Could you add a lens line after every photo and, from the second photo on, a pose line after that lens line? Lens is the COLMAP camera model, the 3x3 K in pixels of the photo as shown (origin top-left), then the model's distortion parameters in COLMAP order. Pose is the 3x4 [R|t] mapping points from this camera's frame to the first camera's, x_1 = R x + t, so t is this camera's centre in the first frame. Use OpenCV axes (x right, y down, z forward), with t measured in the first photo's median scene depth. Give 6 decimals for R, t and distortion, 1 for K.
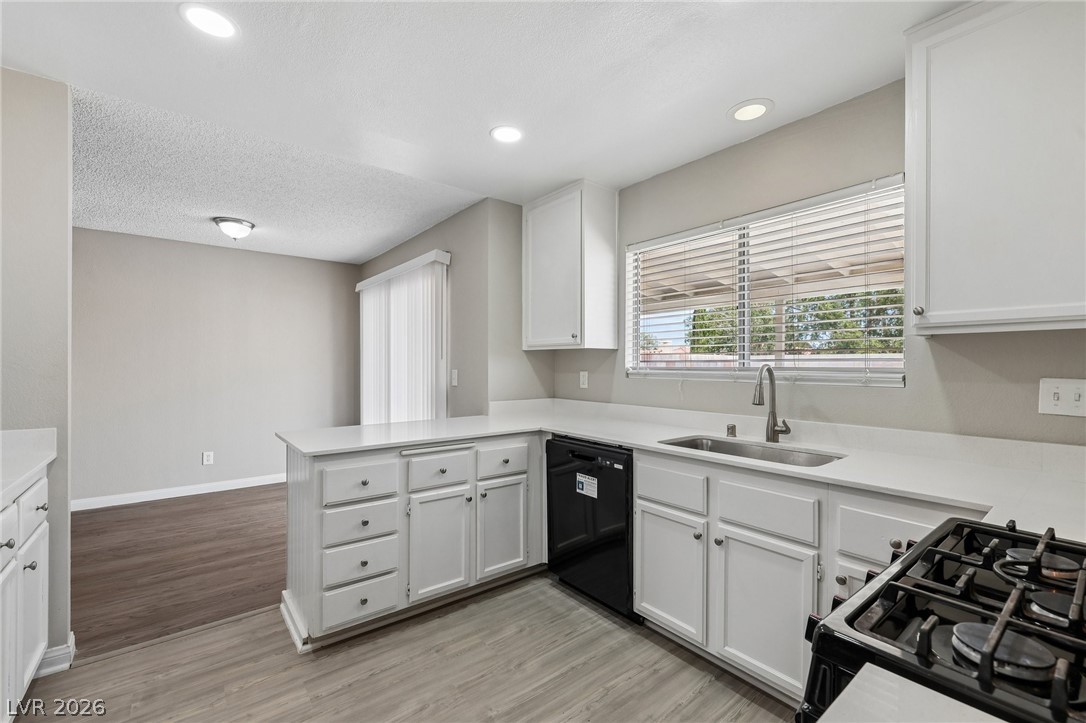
lens RADIAL K [[459.6, 0, 542.6], [0, 459.6, 365.5], [0, 0, 1]] dist [-0.001729, 0.000609]
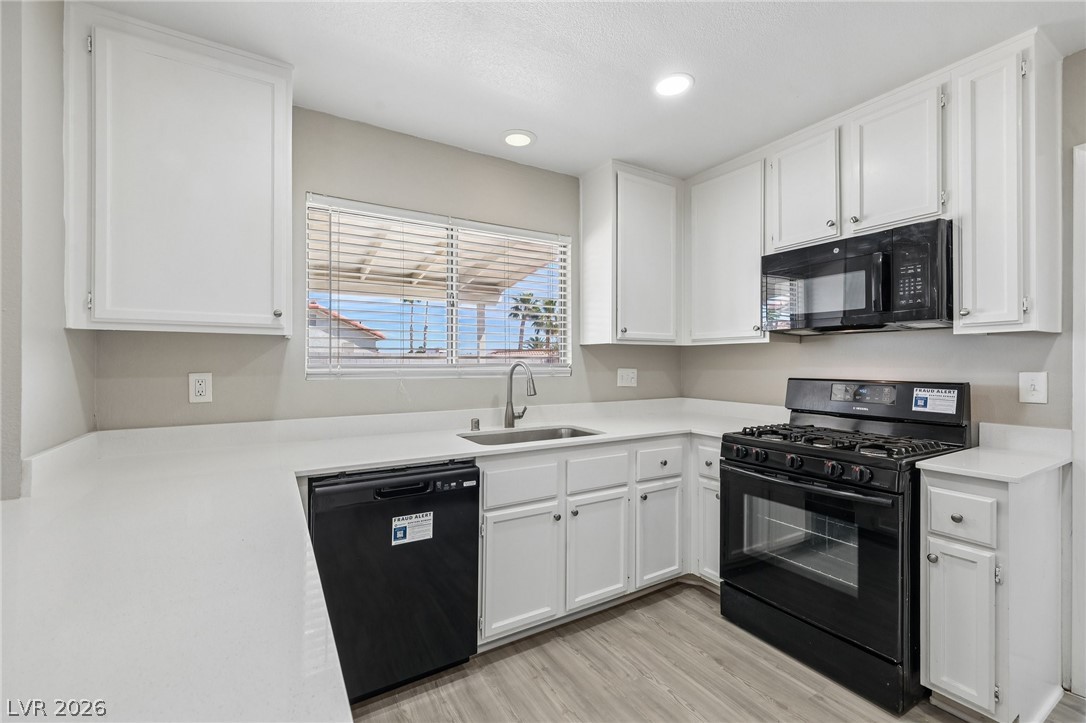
lens RADIAL K [[459.6, 0, 541.2], [0, 459.6, 362.5], [0, 0, 1]] dist [-0.001729, 0.000609]
pose [[0.127373, -0.001143, 0.991854, -0.632808], [0.001905, 0.999998, 0.000908, -0.000088], [-0.991853, 0.001774, 0.127374, 0.752824]]
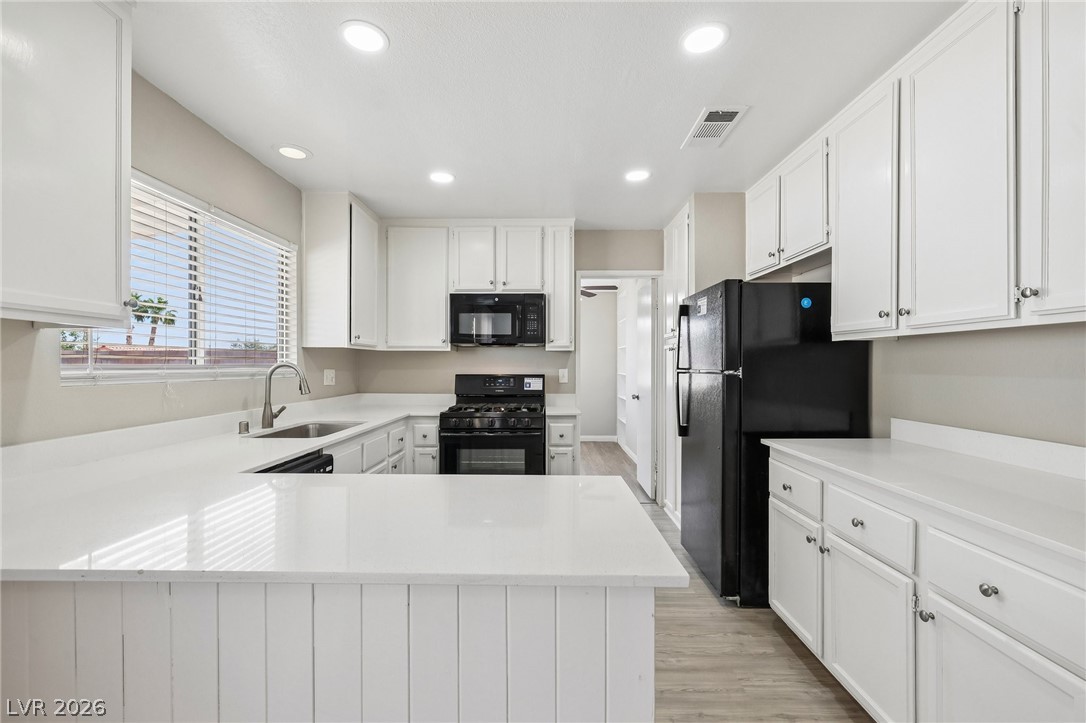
lens RADIAL K [[459.6, 0, 542.0], [0, 459.6, 366.1], [0, 0, 1]] dist [-0.001729, 0.000609]
pose [[-0.777137, -0.004709, 0.629314, -0.771215], [-0.002216, 0.999986, 0.004747, 0.000211], [-0.629328, 0.002294, -0.777137, 1.439645]]
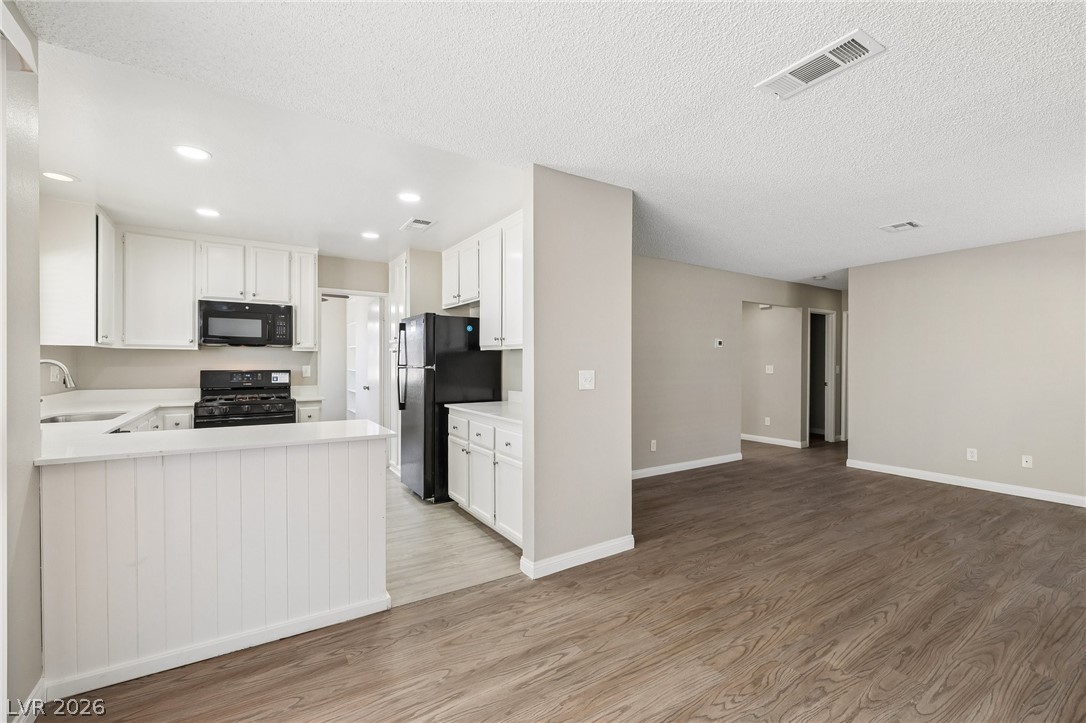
lens RADIAL K [[459.6, 0, 544.8], [0, 459.6, 367.4], [0, 0, 1]] dist [-0.001729, 0.000609]
pose [[-0.995496, -0.007543, 0.094506, -1.072059], [-0.006450, 0.999909, 0.011857, -0.005170], [-0.094586, 0.011194, -0.995454, 2.110694]]
